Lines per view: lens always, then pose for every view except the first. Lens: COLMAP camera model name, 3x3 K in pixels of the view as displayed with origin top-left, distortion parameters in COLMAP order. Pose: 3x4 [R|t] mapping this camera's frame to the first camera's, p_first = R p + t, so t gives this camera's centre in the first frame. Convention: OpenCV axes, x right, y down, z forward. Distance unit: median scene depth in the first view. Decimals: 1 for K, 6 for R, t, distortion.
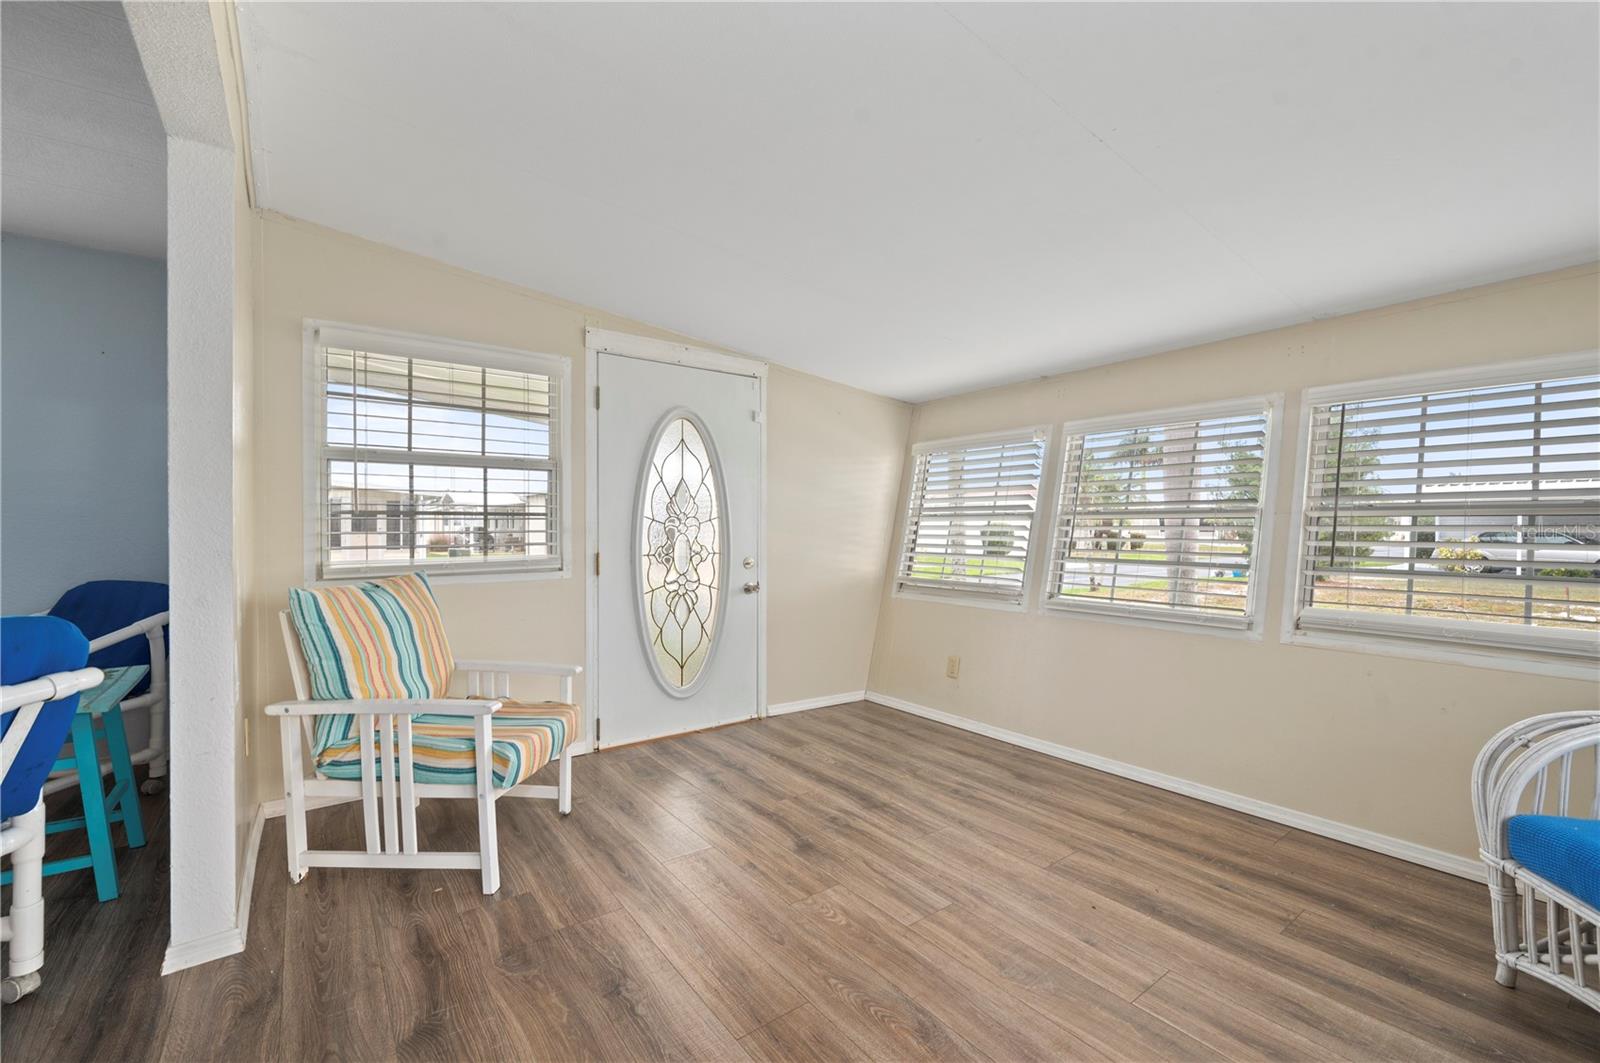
lens RADIAL K [[664.3, 0, 800.9], [0, 664.3, 532.5], [0, 0, 1]] dist [-0.001141, -0.000743]
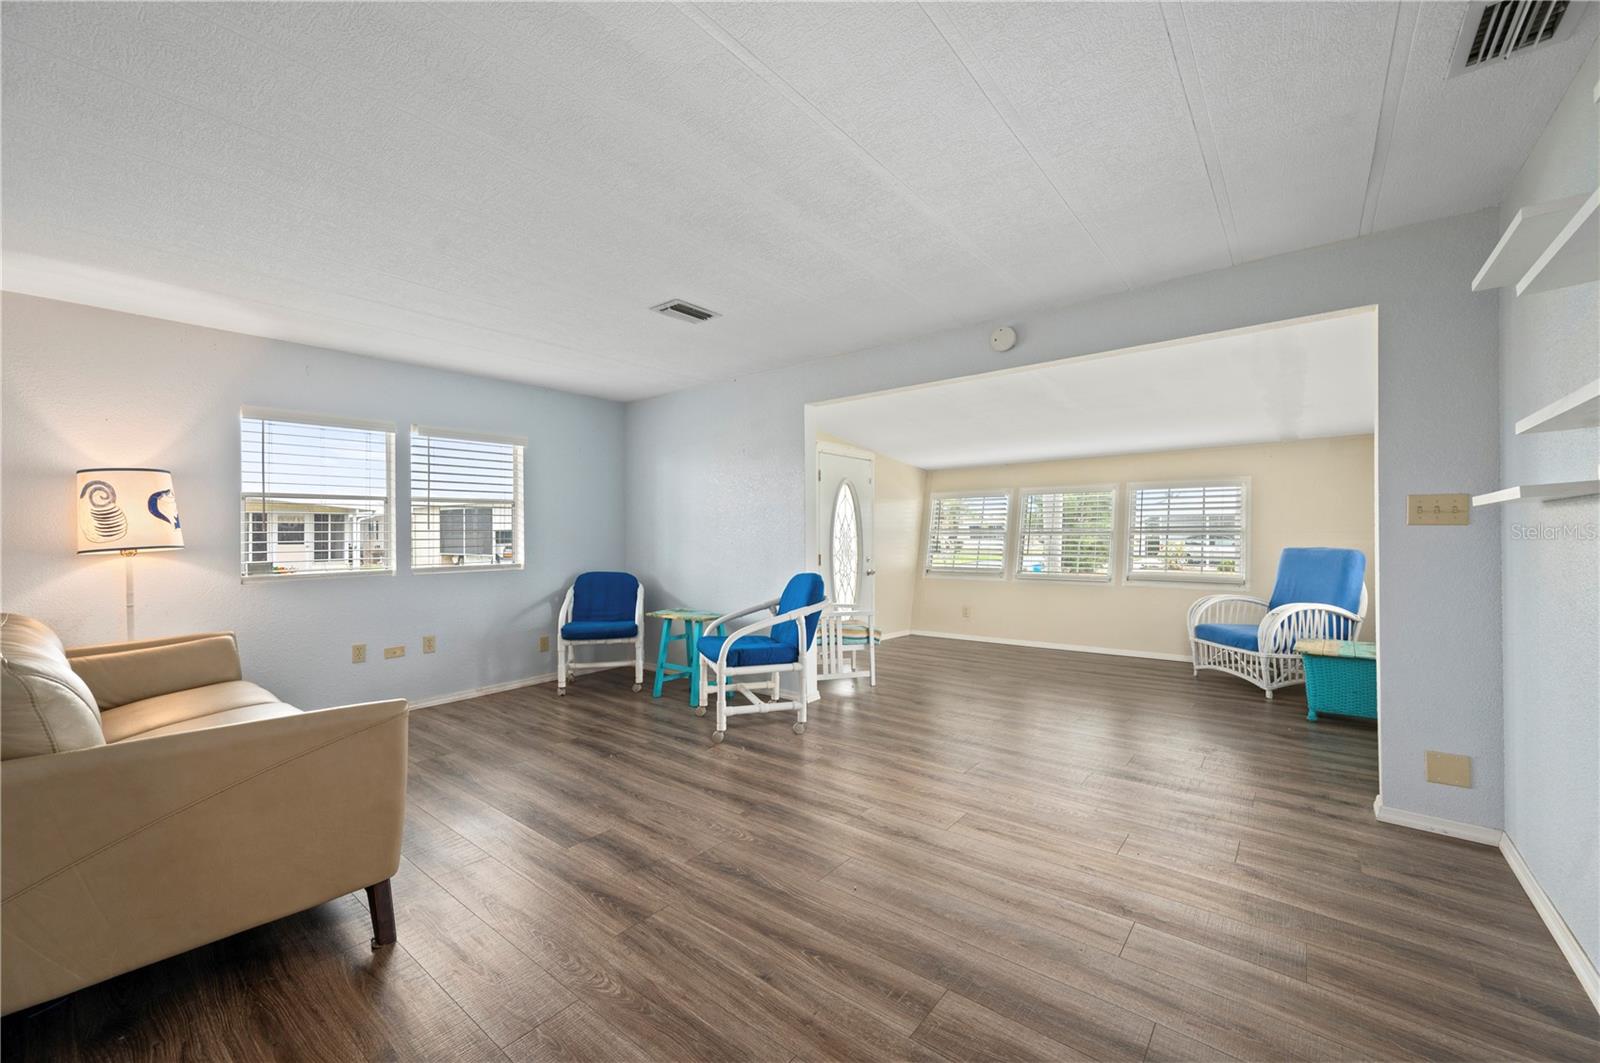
lens RADIAL K [[708.4, 0, 751.9], [0, 708.4, 532.3], [0, 0, 1]] dist [-0.001001, -0.000248]
pose [[0.969245, -0.005927, 0.246026, -1.213380], [0.008447, 0.999922, -0.009191, -0.020329], [-0.245953, 0.010986, 0.969220, -1.173781]]
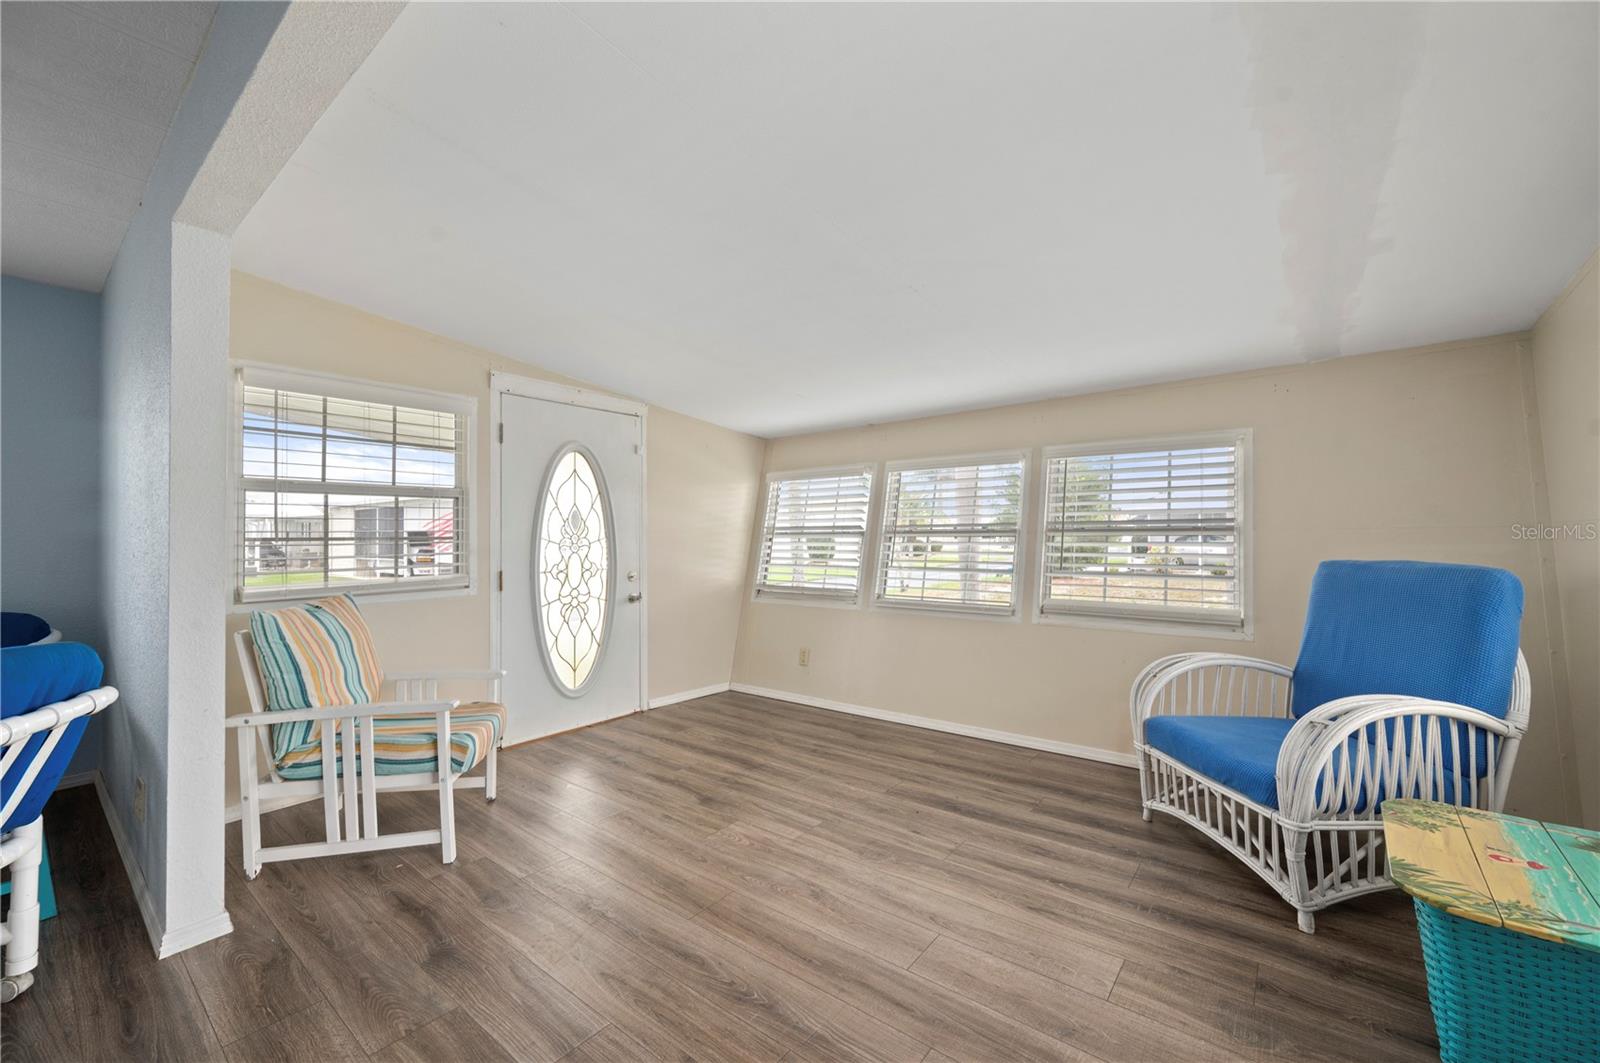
lens RADIAL K [[648.3, 0, 795.2], [0, 648.3, 529.3], [0, 0, 1]] dist [-0.000874, -0.000155]
pose [[0.967194, -0.006461, 0.253956, -0.122652], [0.010982, 0.999805, -0.016389, -0.019985], [-0.253801, 0.018641, 0.967077, -0.221064]]
